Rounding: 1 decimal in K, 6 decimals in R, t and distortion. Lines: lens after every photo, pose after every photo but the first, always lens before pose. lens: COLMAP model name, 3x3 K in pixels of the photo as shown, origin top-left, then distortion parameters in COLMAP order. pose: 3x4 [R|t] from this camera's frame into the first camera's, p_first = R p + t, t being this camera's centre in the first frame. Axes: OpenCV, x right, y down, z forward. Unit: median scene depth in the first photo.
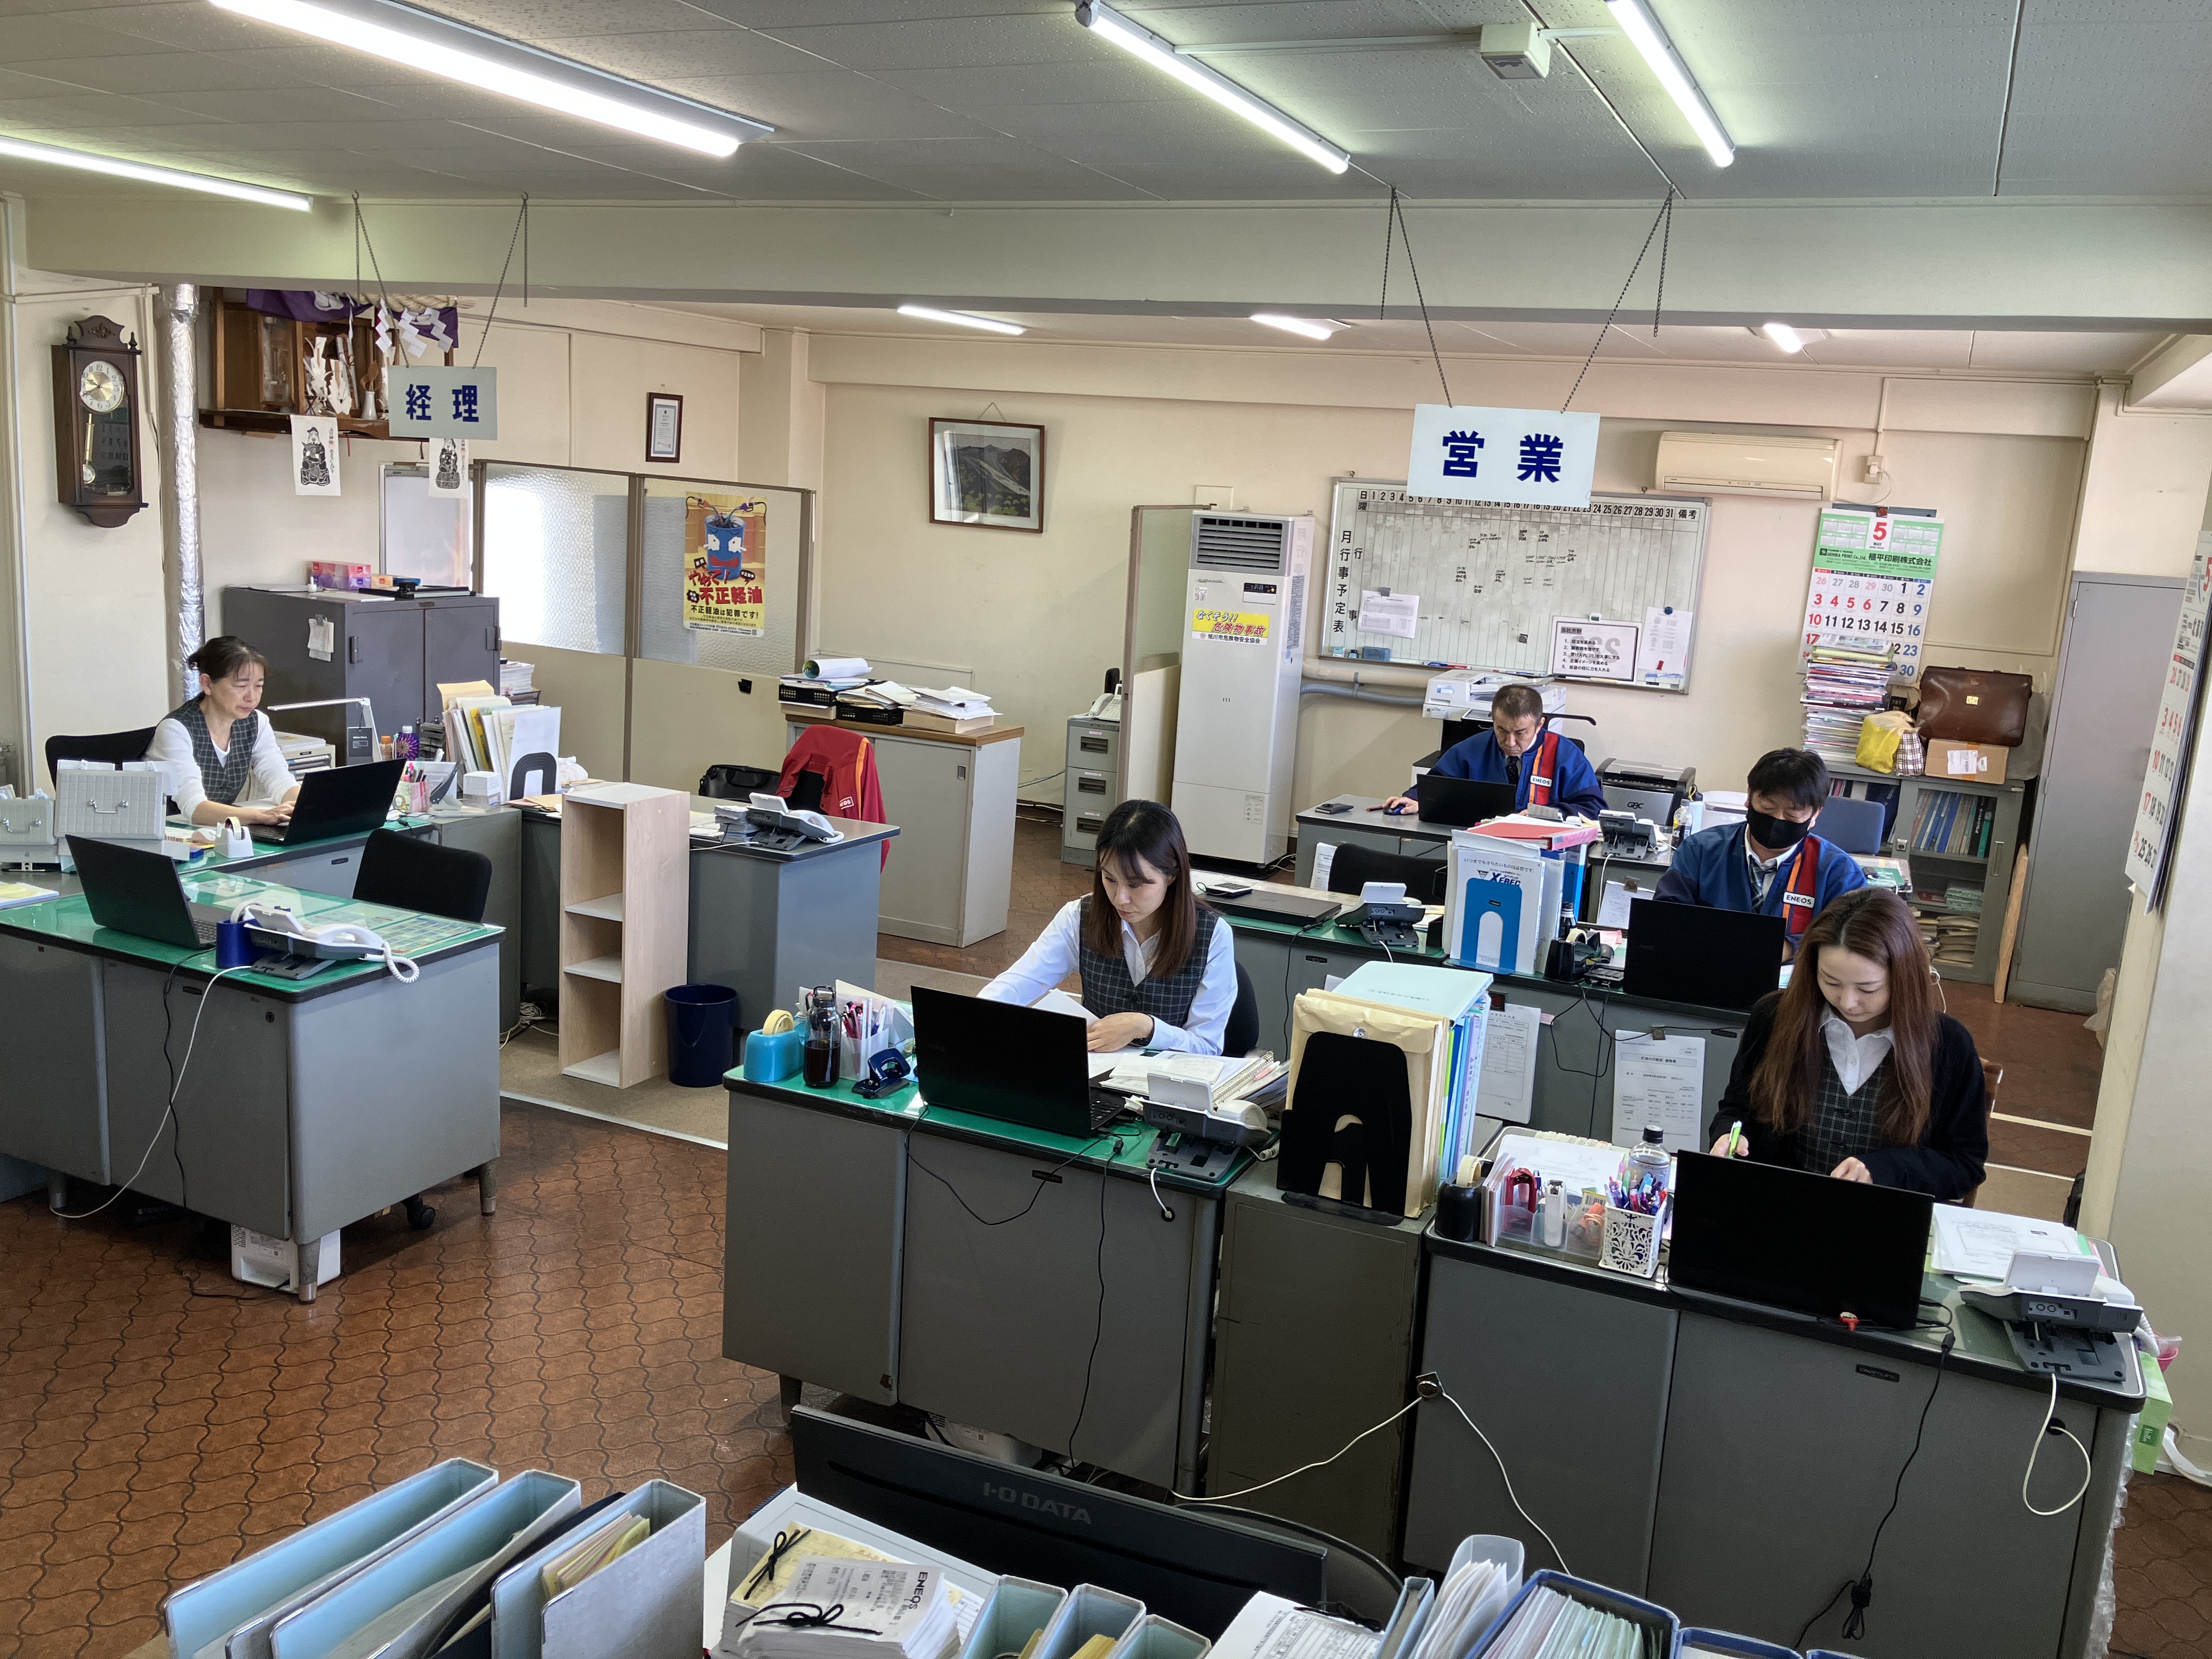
lens RADIAL K [[1840.4, 0, 1119.1], [0, 1840.4, 877.5], [0, 0, 1]] dist [0.006867, -0.002299]
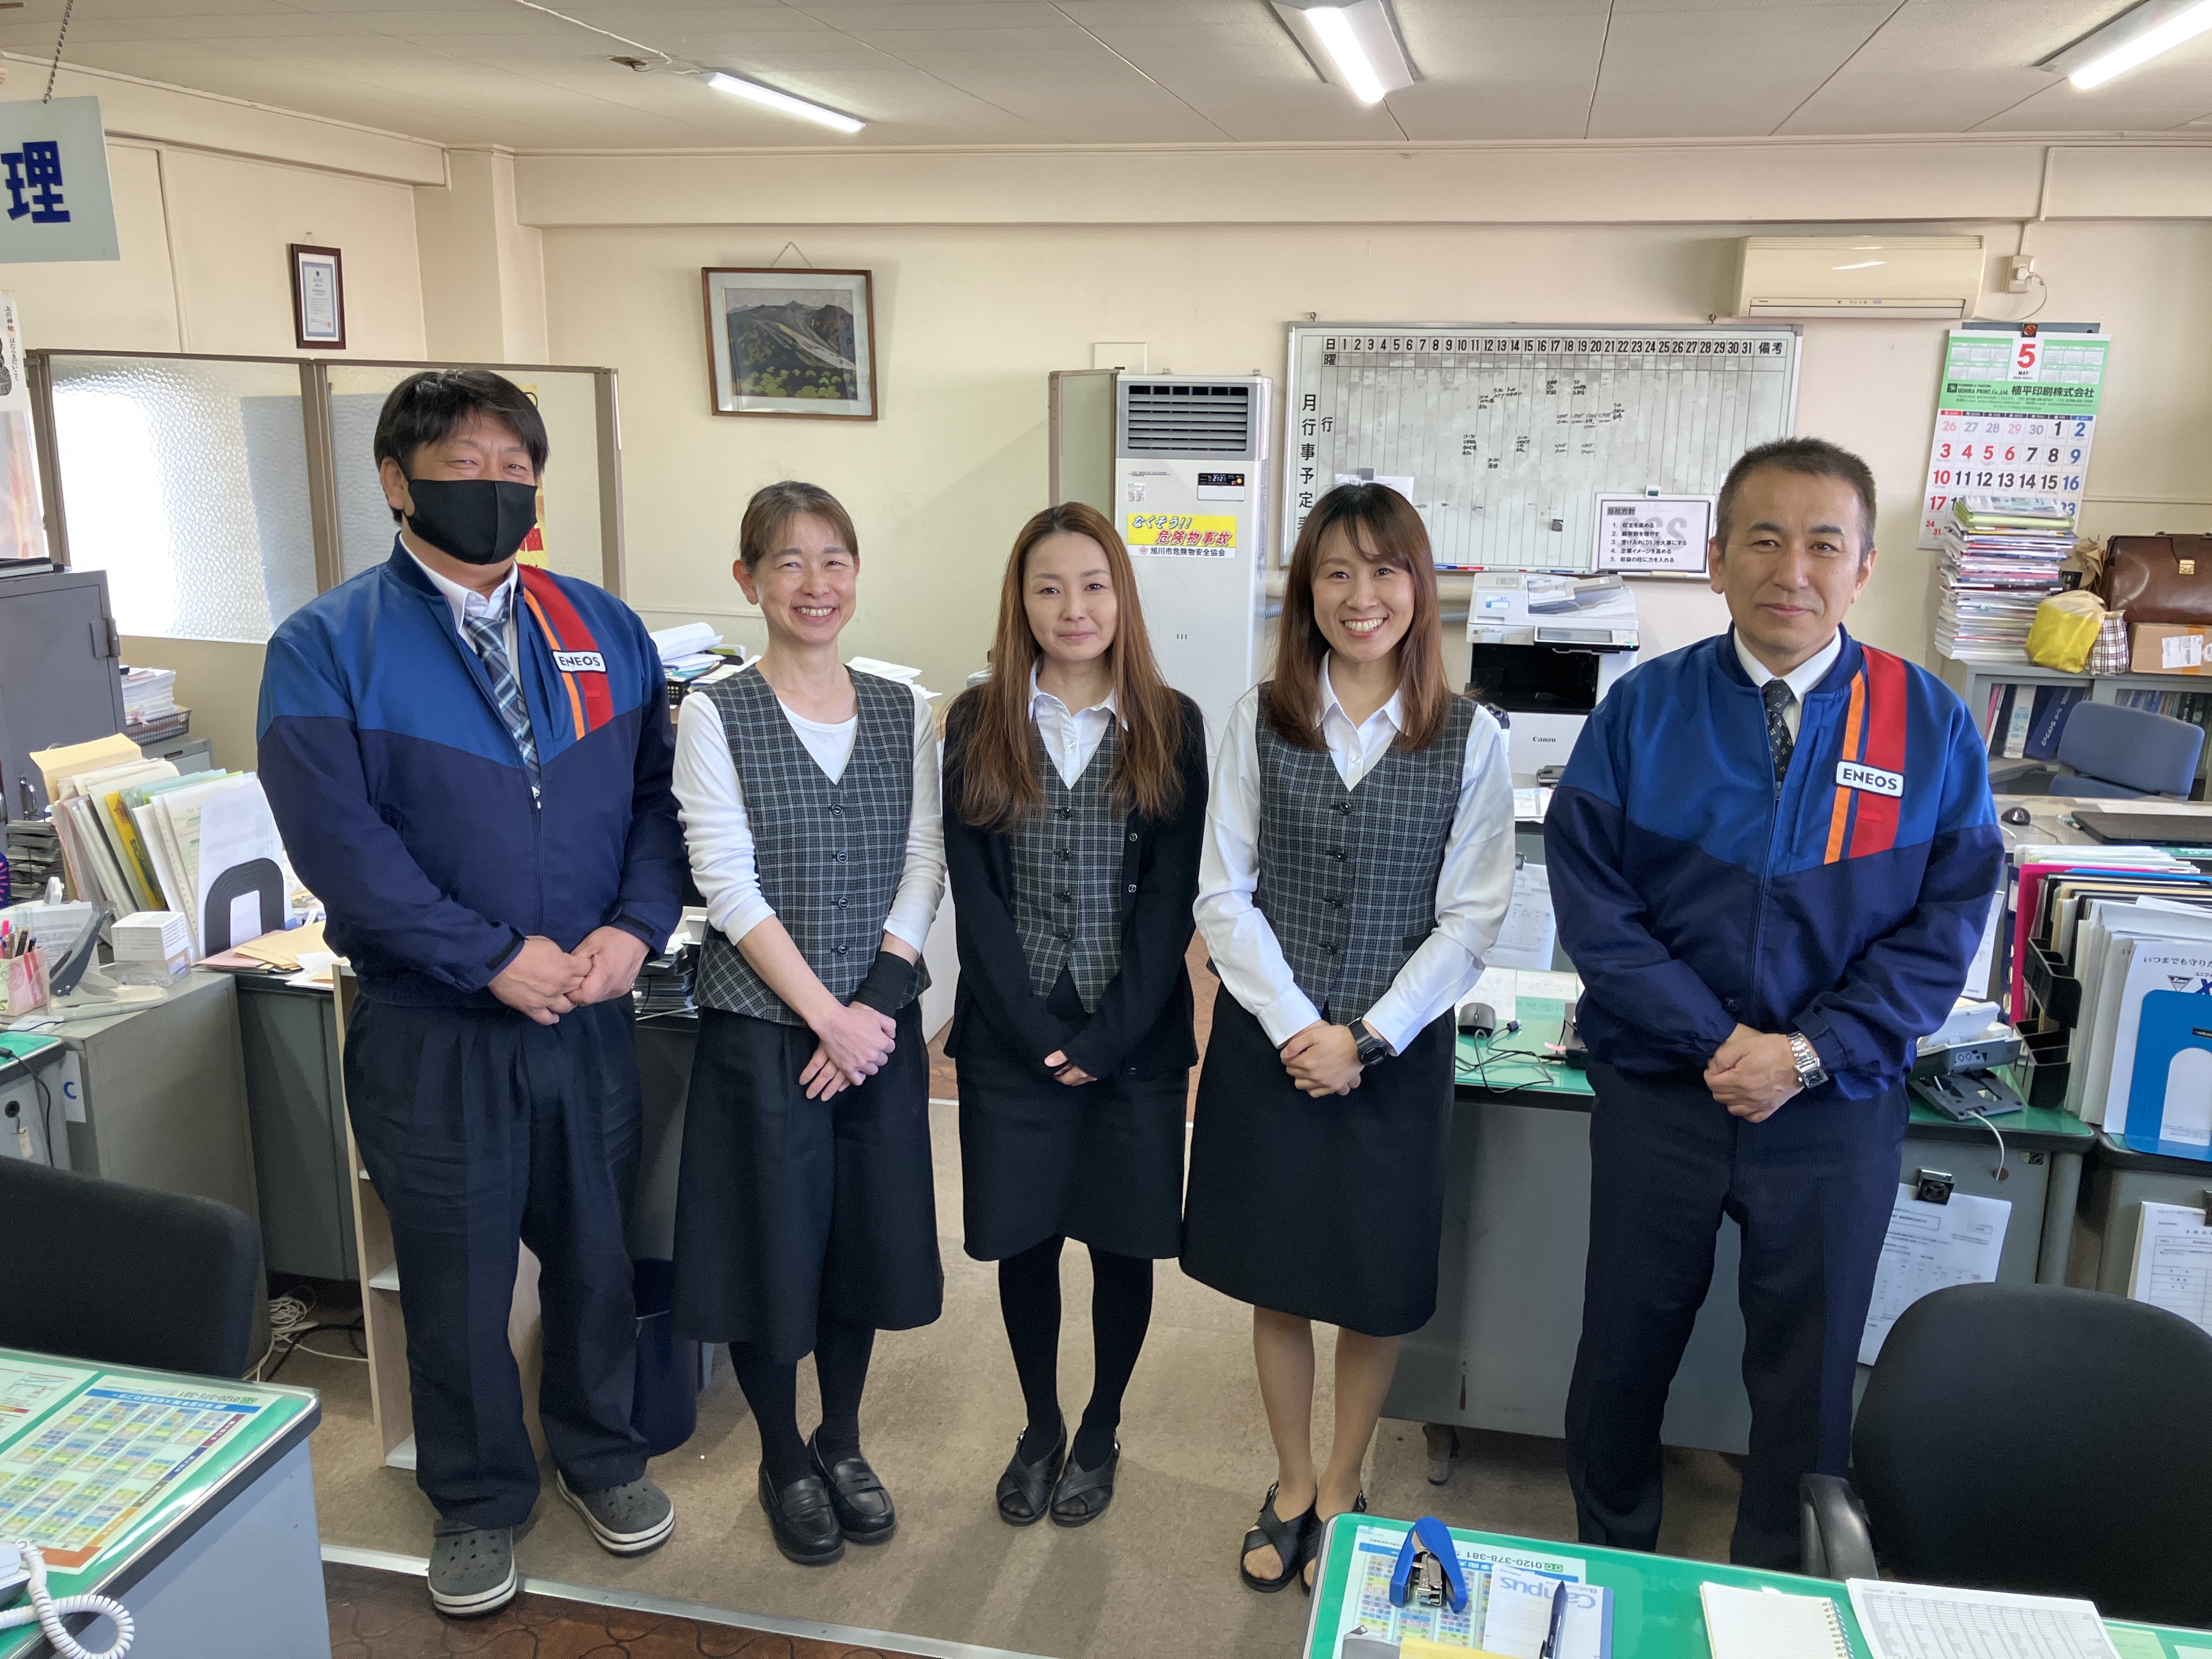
lens RADIAL K [[1840.4, 0, 1132.4], [0, 1840.4, 894.0], [0, 0, 1]] dist [0.006867, -0.002299]
pose [[0.977627, -0.102572, 0.183643, -0.111655], [0.089600, 0.992949, 0.077614, -0.054893], [-0.190309, -0.059424, 0.979924, 0.286652]]
